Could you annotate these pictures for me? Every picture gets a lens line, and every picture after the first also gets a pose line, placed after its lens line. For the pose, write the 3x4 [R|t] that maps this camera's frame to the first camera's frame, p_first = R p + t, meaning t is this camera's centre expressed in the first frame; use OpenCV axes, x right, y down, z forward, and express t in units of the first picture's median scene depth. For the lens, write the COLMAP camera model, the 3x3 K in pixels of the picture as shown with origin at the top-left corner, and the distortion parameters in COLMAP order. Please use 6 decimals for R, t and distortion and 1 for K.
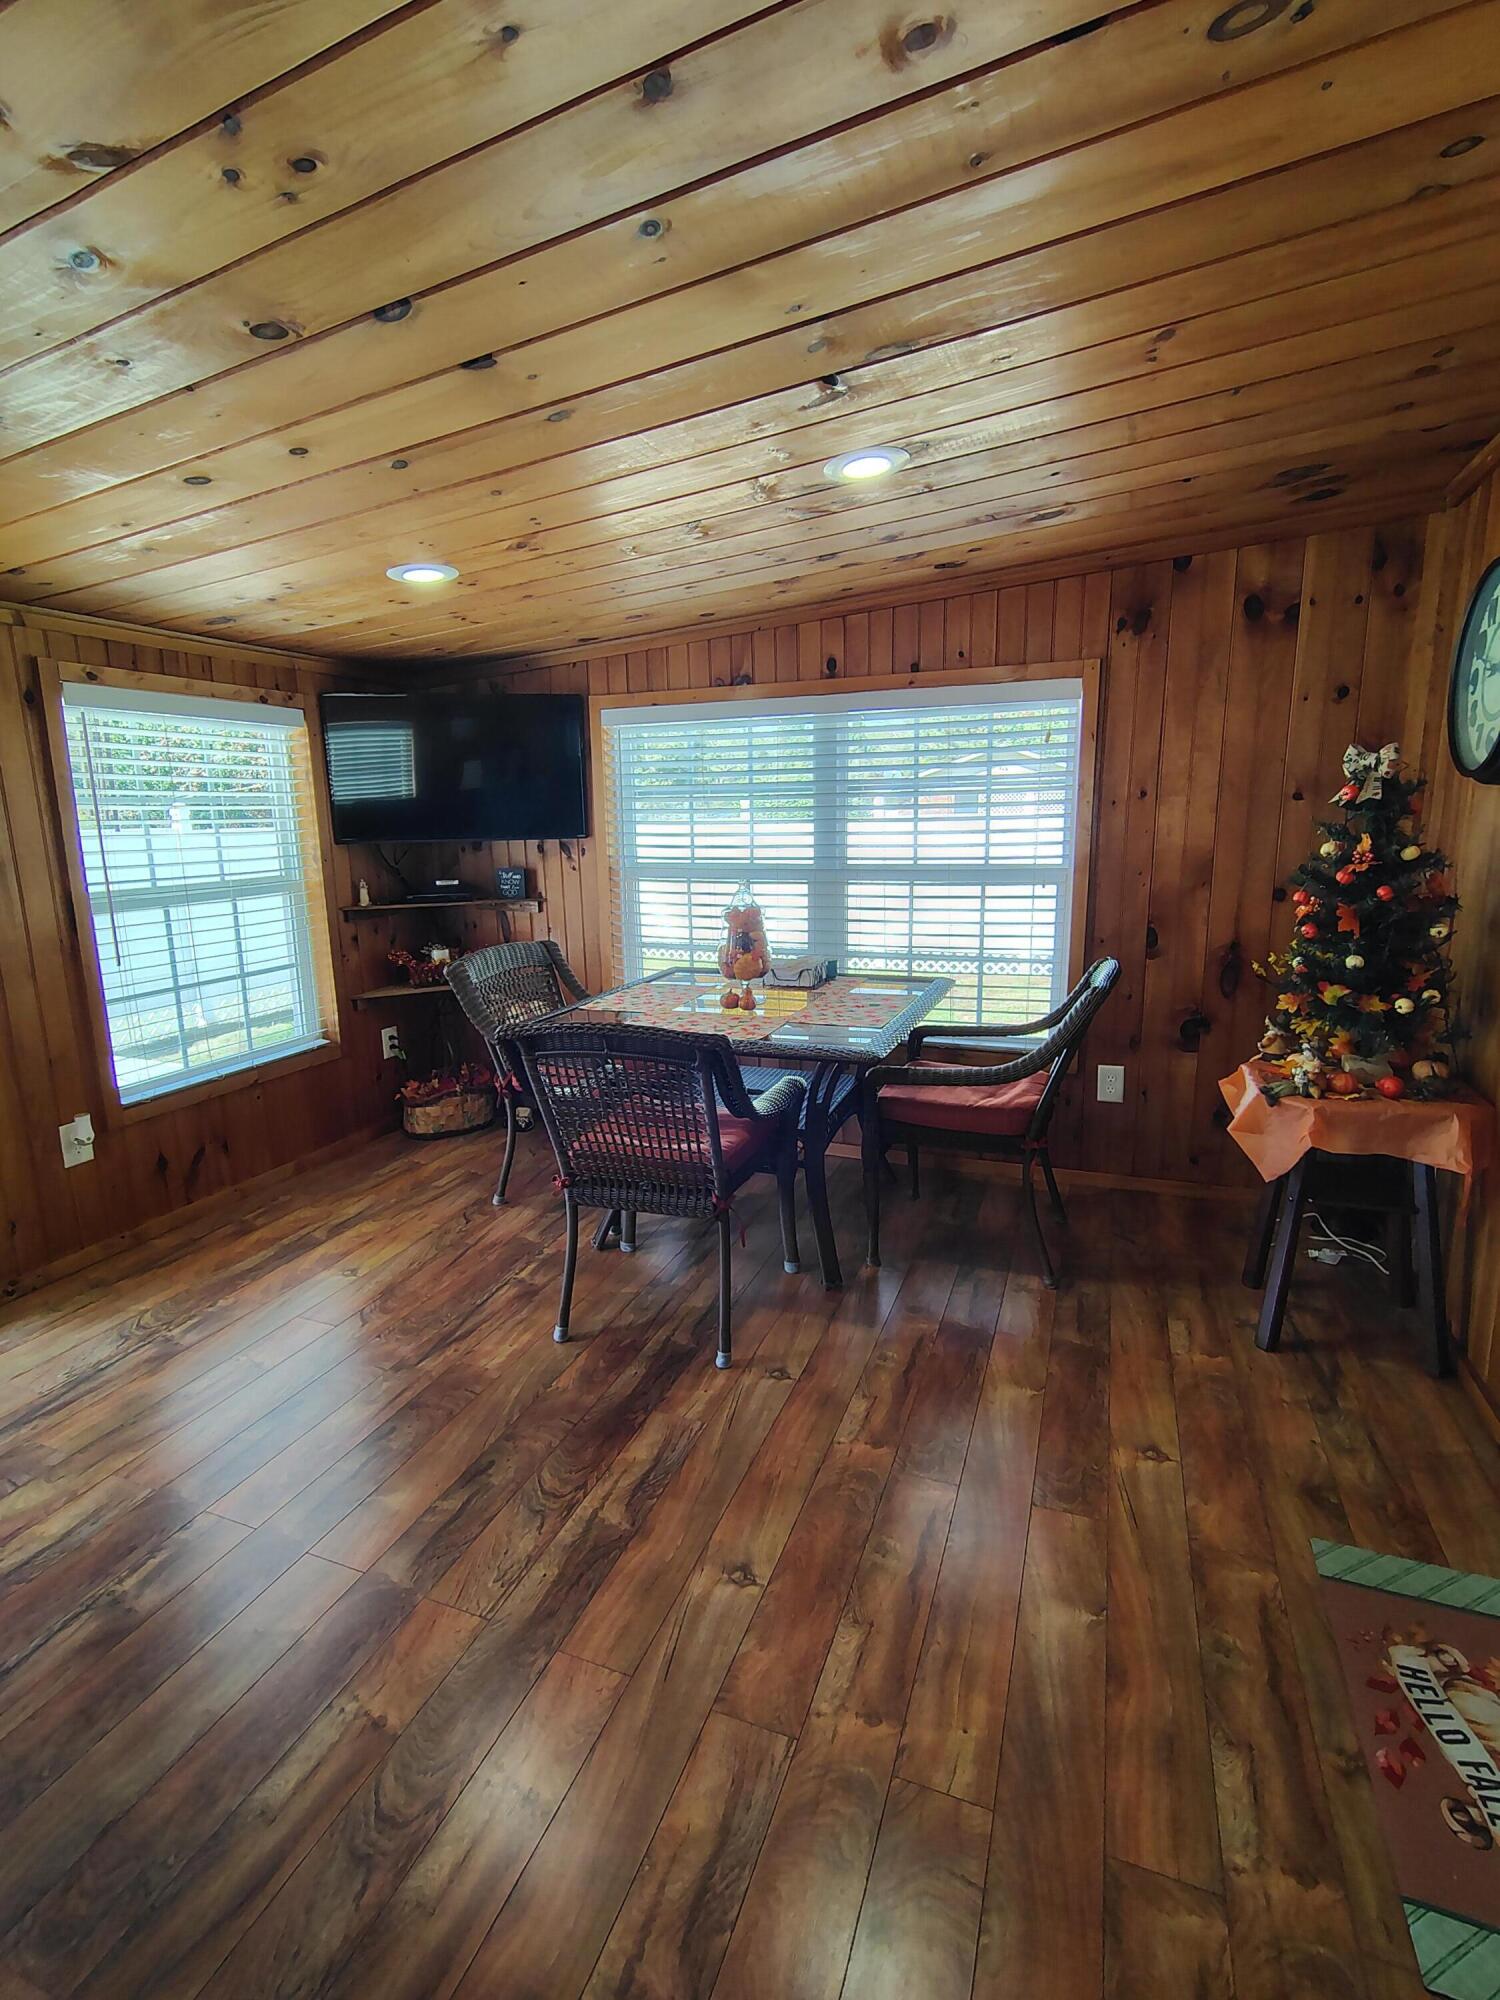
lens RADIAL K [[945.6, 0, 742.6], [0, 945.6, 1003.2], [0, 0, 1]] dist [-0.006613, 0.003246]
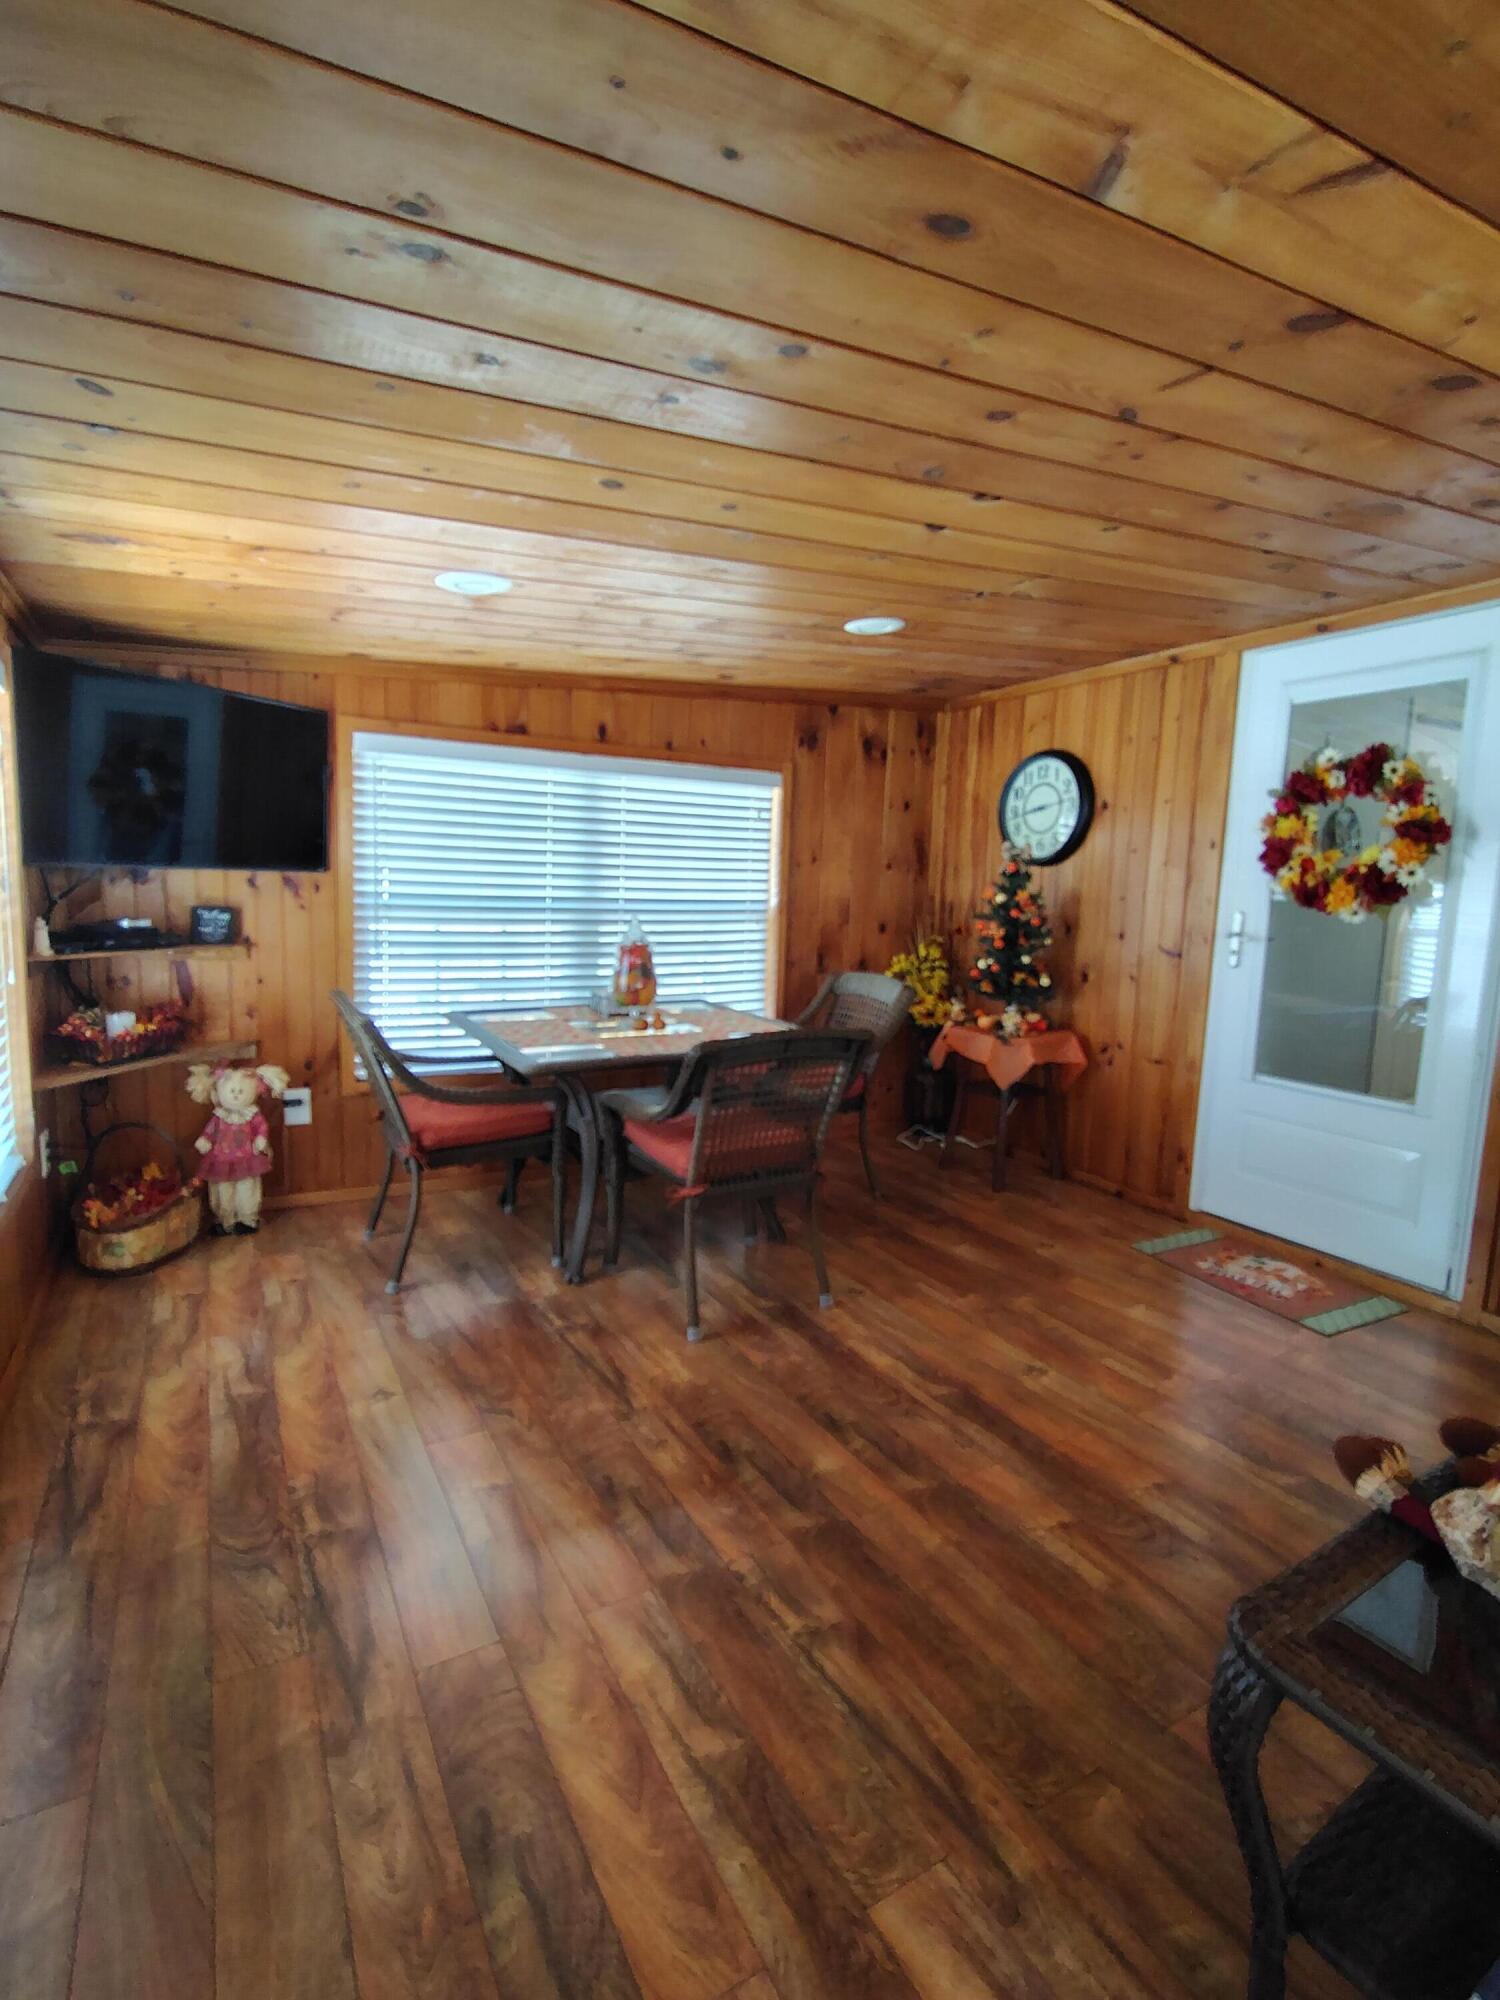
lens RADIAL K [[945.6, 0, 736.9], [0, 945.6, 1001.5], [0, 0, 1]] dist [-0.006613, 0.003246]
pose [[0.612177, -0.062536, 0.788244, -0.815579], [0.114153, 0.993414, -0.009841, -0.005358], [-0.782437, 0.096005, 0.615284, 0.228932]]
